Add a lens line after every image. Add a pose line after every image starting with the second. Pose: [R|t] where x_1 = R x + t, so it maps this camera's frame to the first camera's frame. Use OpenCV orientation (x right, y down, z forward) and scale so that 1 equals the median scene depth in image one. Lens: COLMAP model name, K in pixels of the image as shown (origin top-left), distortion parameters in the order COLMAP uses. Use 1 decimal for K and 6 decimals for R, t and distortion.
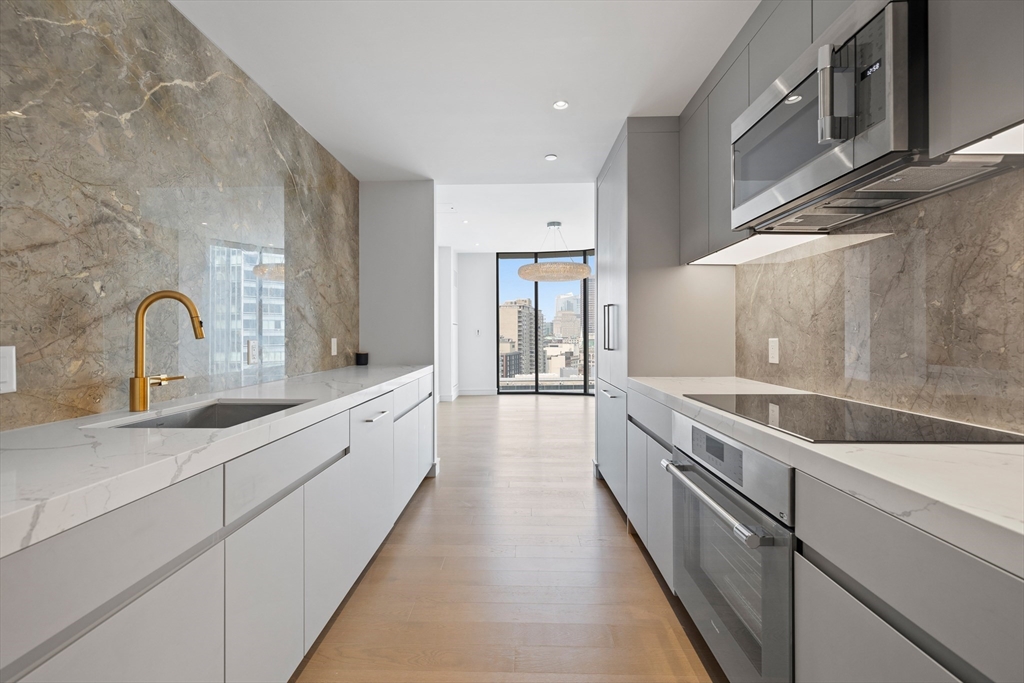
lens RADIAL K [[434.9, 0, 512.0], [0, 434.9, 341.5], [0, 0, 1]] dist [-0.000760, -0.000154]
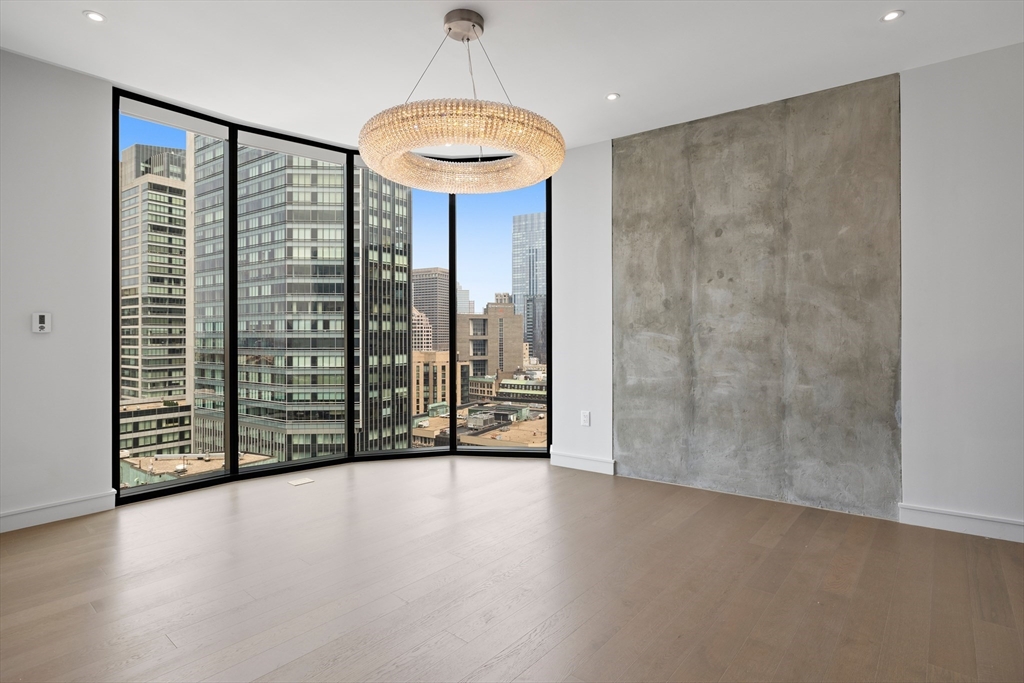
lens RADIAL K [[529.5, 0, 510.0], [0, 529.5, 333.3], [0, 0, 1]] dist [-0.003495, -0.000390]
pose [[0.631748, 0.002486, 0.775170, -0.156736], [0.015471, 0.999755, -0.015814, -0.002111], [-0.775019, 0.021983, 0.631555, 0.506850]]
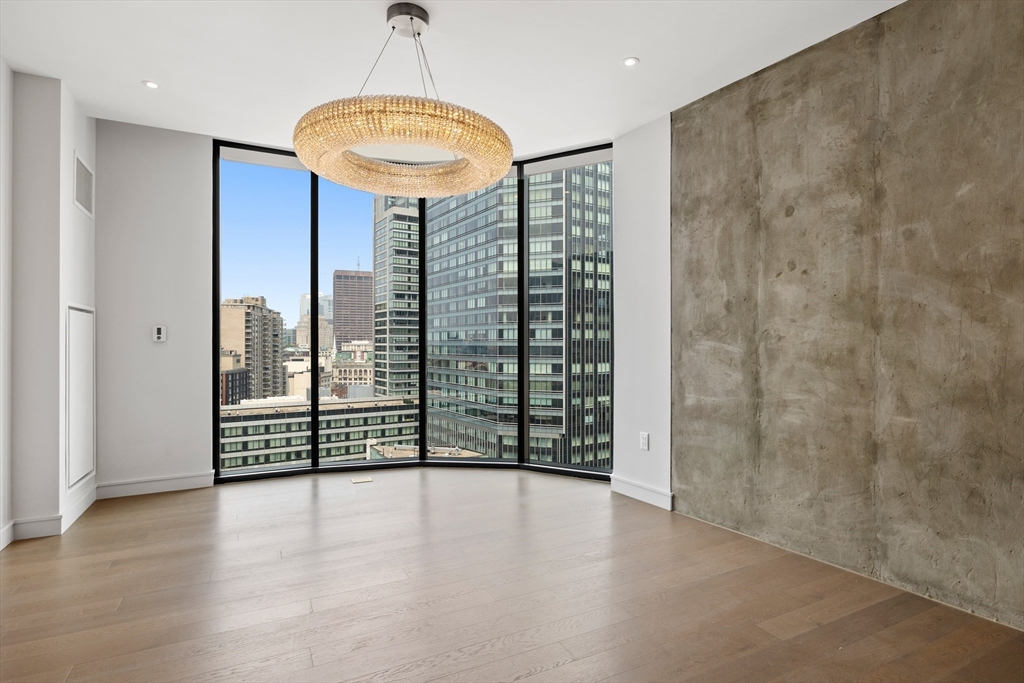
lens RADIAL K [[531.3, 0, 512.0], [0, 531.3, 341.5], [0, 0, 1]] dist [-0.000314, 0.000057]
pose [[0.887489, 0.003061, 0.460819, -0.016260], [0.007179, 0.999765, -0.020468, -0.001570], [-0.460773, 0.021473, 0.887258, 0.431127]]
